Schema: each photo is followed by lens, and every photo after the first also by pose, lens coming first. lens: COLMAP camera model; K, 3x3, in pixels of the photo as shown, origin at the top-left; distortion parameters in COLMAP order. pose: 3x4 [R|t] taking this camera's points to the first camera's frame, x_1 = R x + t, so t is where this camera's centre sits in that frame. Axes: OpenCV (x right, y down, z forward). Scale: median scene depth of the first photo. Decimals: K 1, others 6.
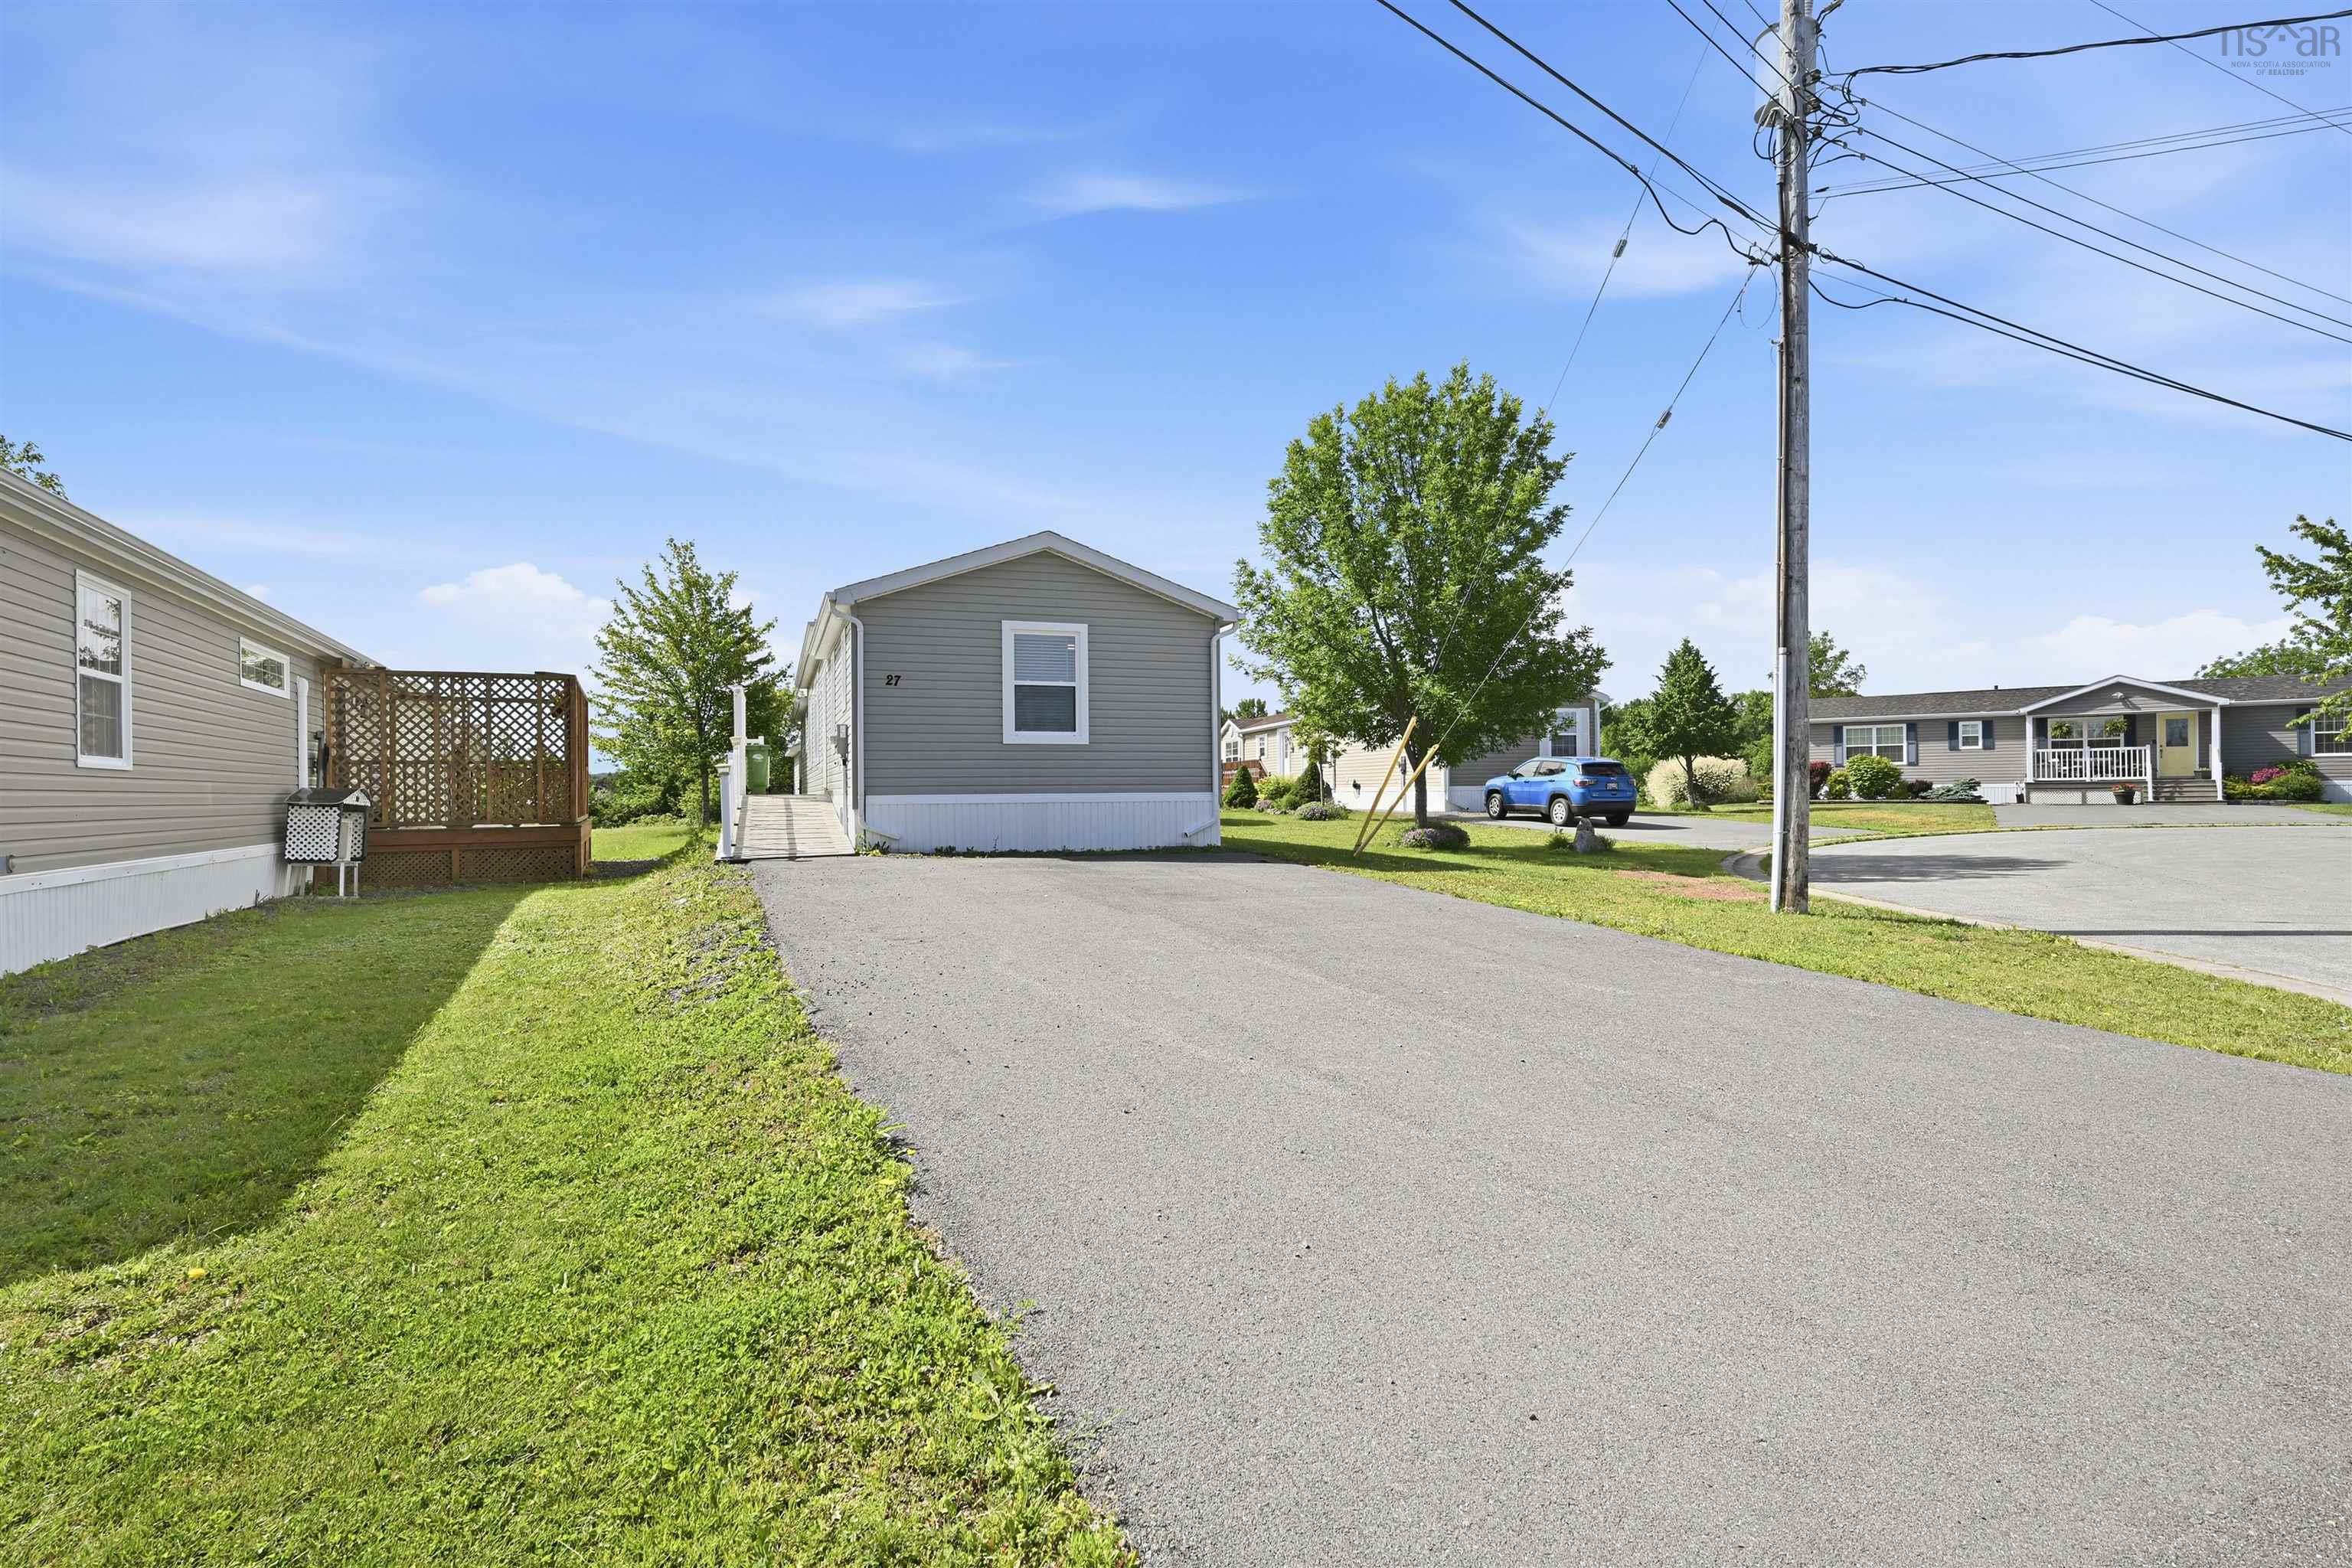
lens RADIAL K [[1152.5, 0, 1178.8], [0, 1152.5, 790.0], [0, 0, 1]] dist [0.006186, 0.000208]
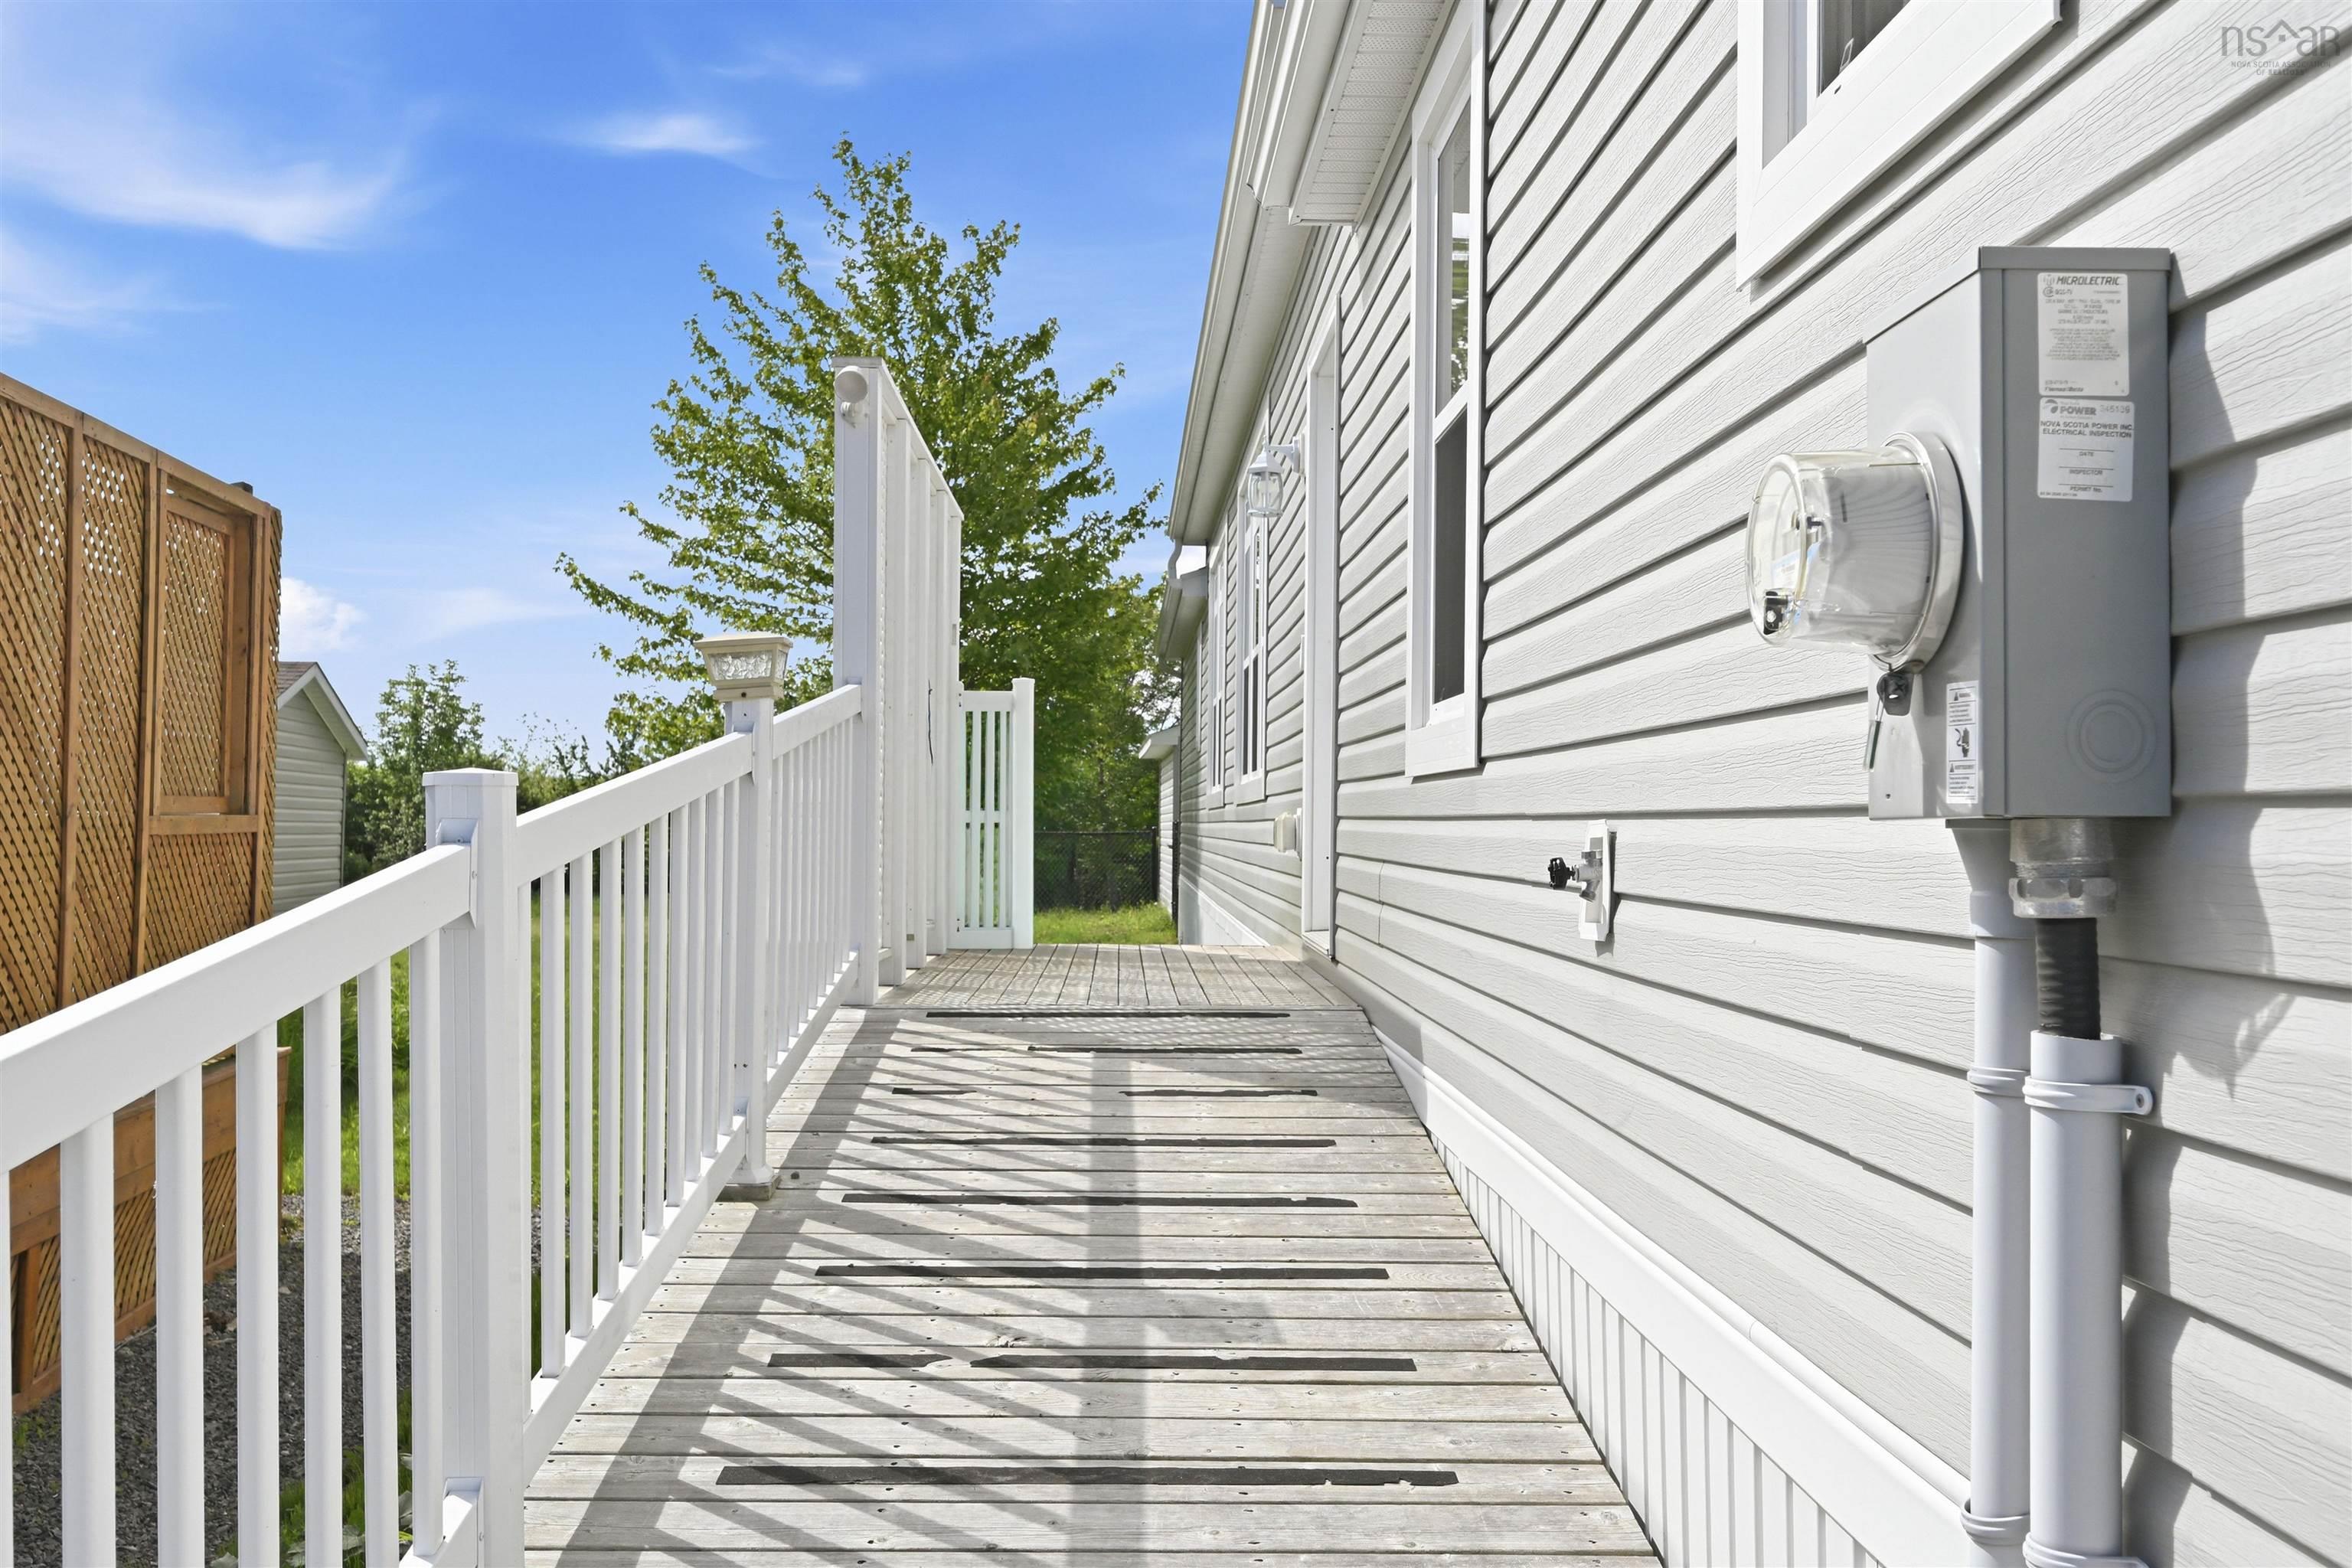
lens RADIAL K [[2011.3, 0, 1174.6], [0, 2011.3, 781.7], [0, 0, 1]] dist [-0.002086, 0.006758]
pose [[0.950533, 0.015986, -0.310211, -0.147392], [-0.020809, 0.999709, -0.012244, -0.016305], [0.309925, 0.018093, 0.950589, 0.443595]]
